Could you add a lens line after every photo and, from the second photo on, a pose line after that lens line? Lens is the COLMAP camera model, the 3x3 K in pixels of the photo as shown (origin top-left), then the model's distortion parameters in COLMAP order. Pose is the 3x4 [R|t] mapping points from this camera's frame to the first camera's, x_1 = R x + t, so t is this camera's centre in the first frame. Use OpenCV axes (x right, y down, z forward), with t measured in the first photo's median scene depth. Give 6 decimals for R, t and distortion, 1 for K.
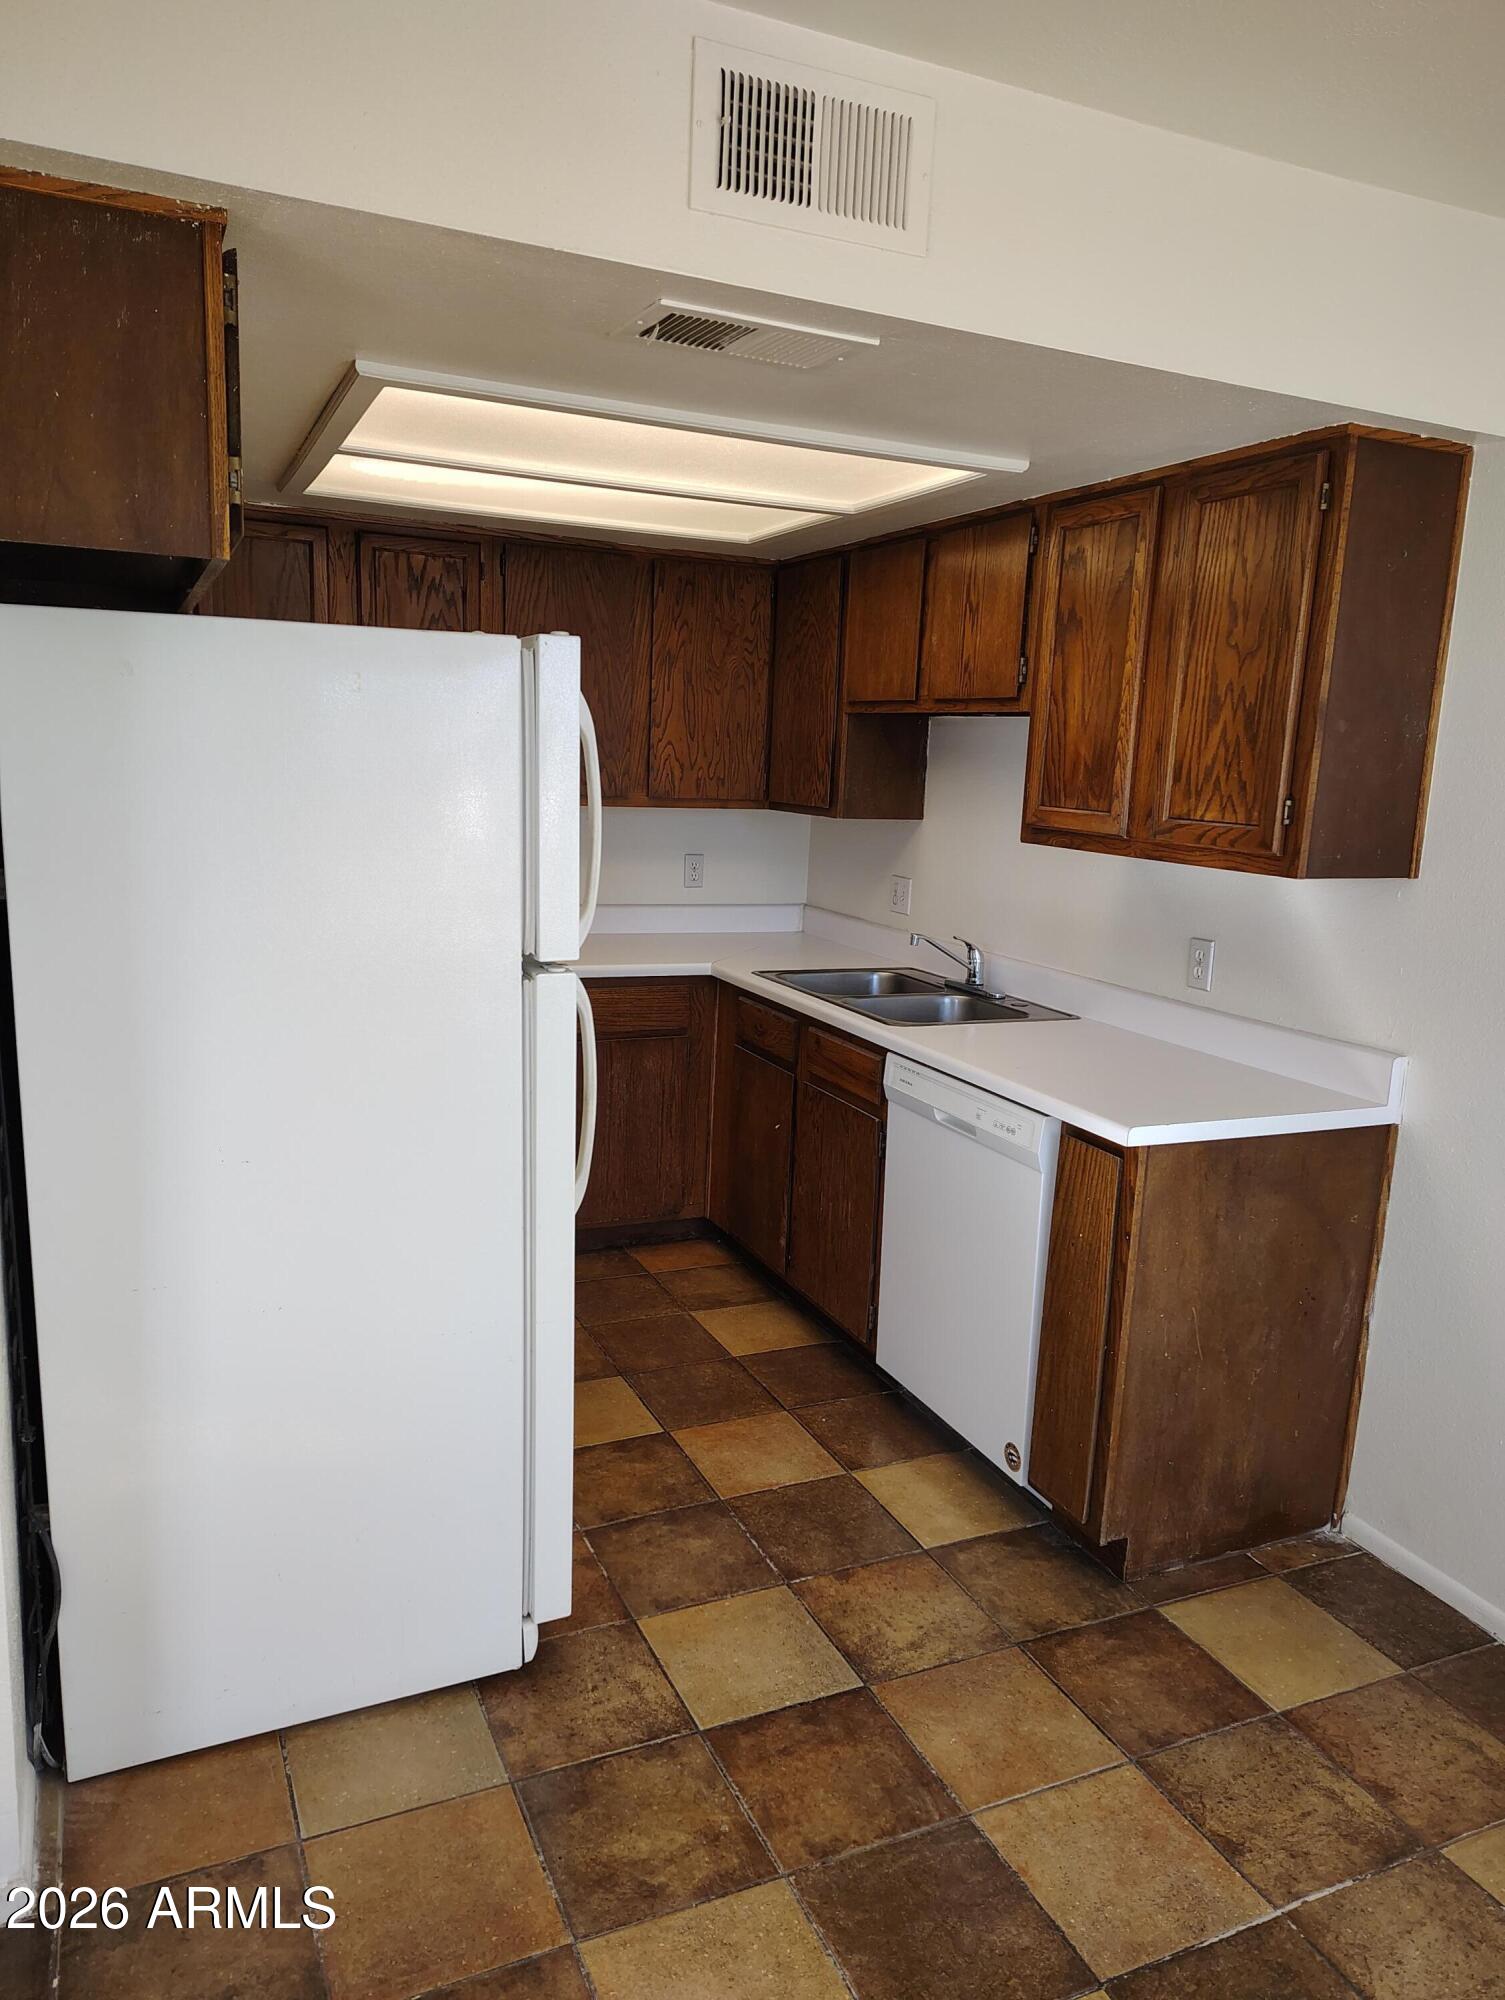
lens RADIAL K [[1347.9, 0, 752.5], [0, 1347.9, 1000.0], [0, 0, 1]] dist [0.045956, -0.041286]
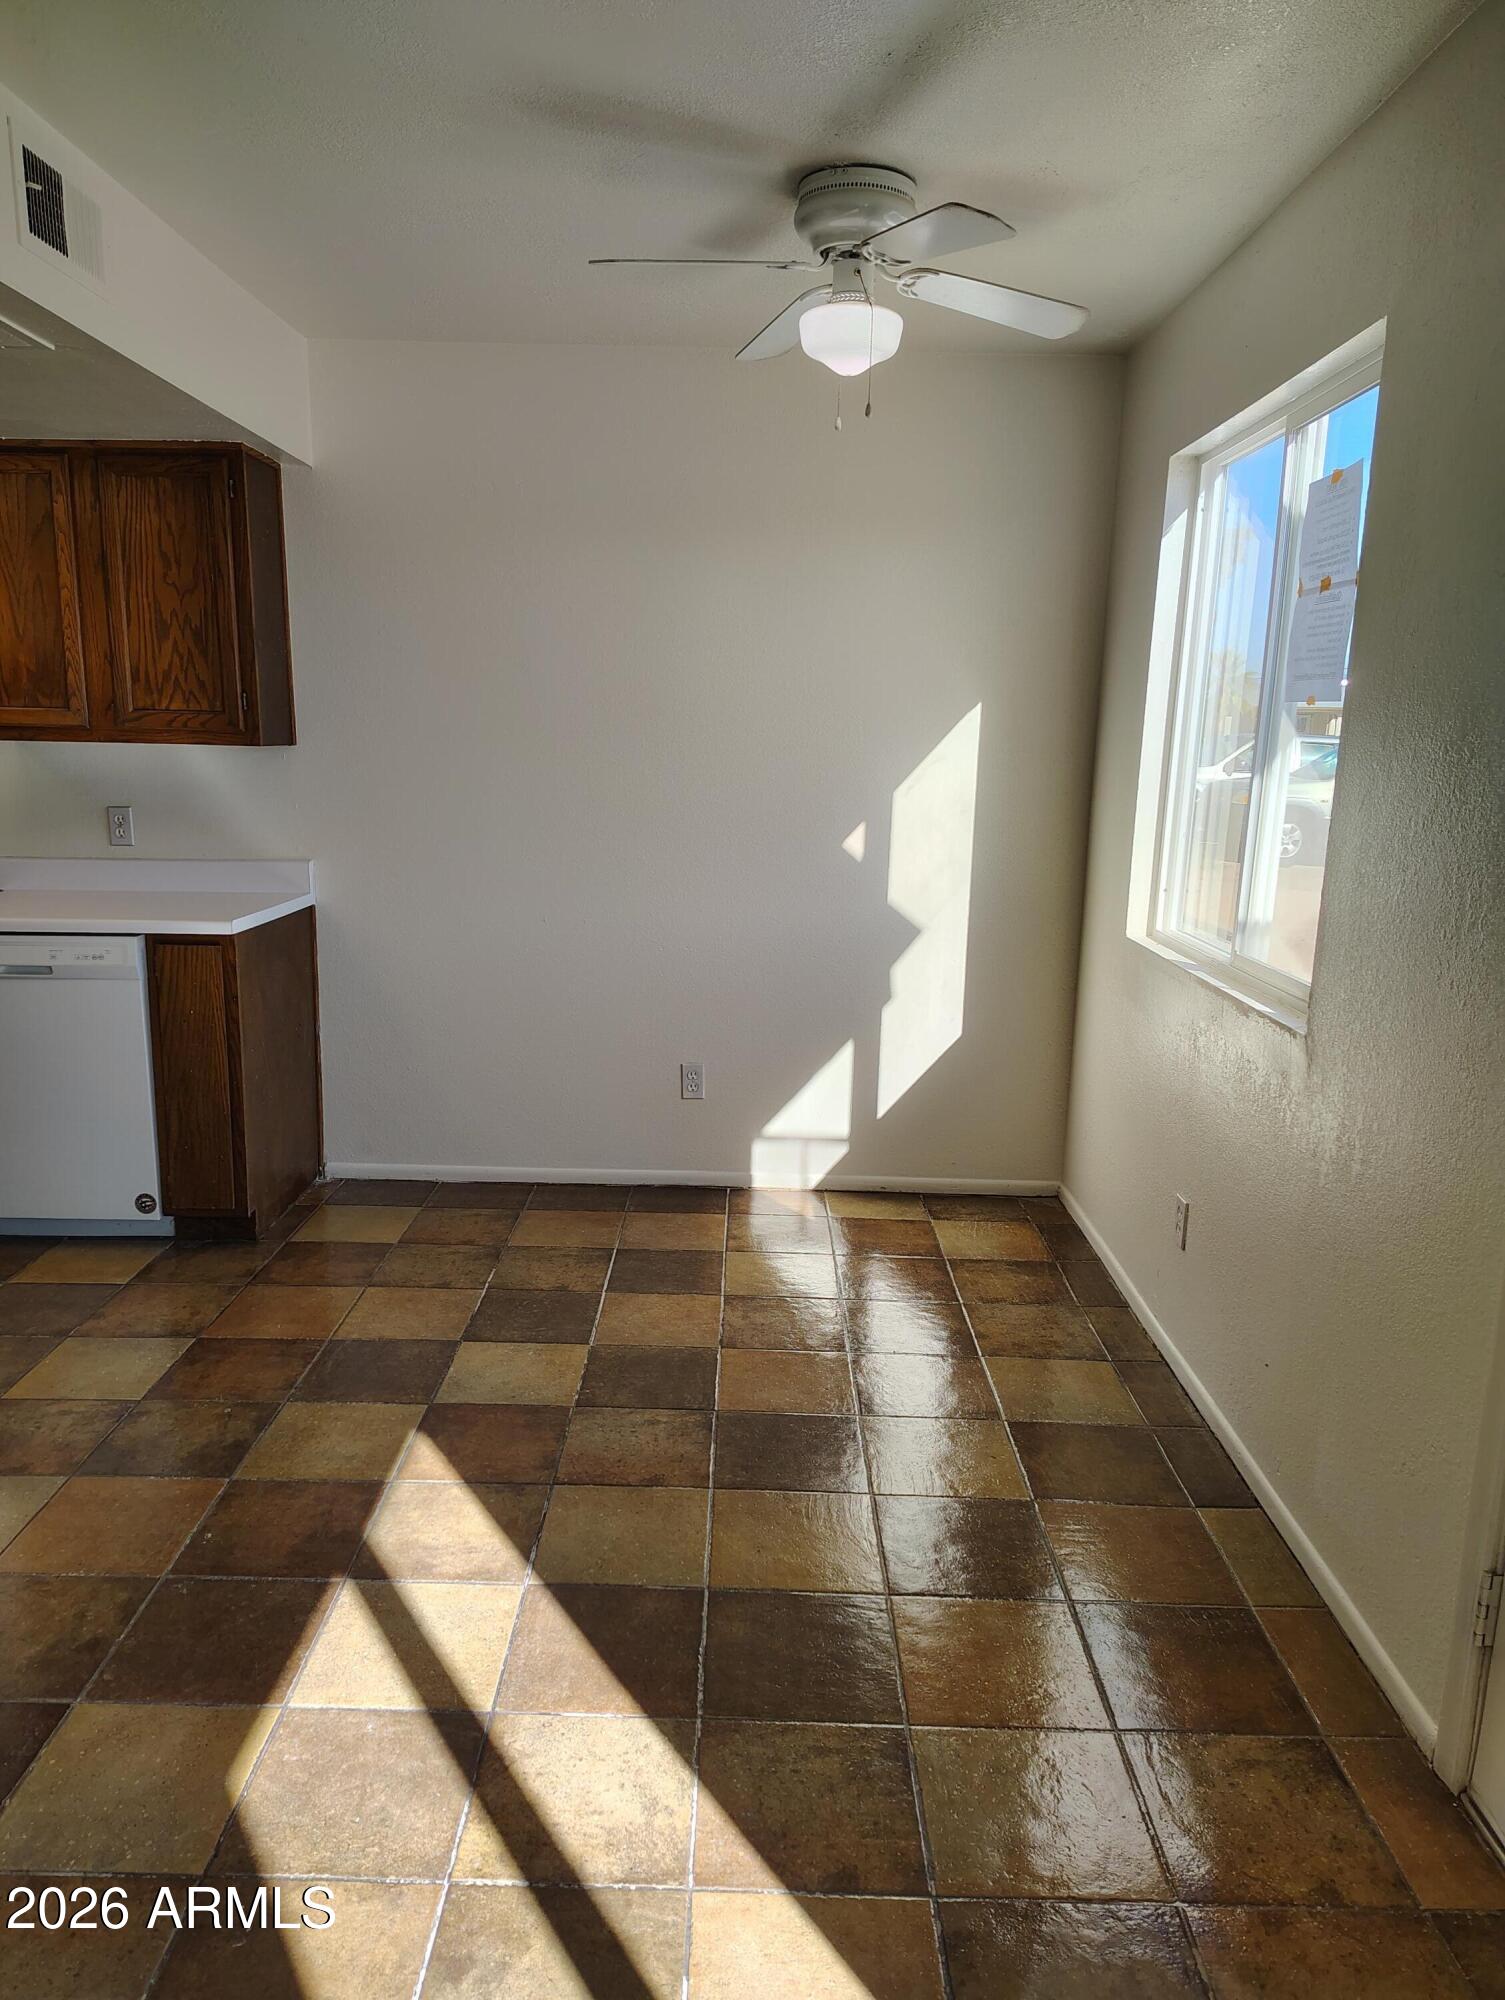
lens RADIAL K [[1276.0, 0, 752.5], [0, 1276.0, 1000.0], [0, 0, 1]] dist [-0.000139, -0.037956]
pose [[0.423928, -0.219715, 0.878641, -0.637160], [0.157037, 0.973266, 0.167610, 0.032352], [-0.891978, 0.066925, 0.447098, -0.095068]]
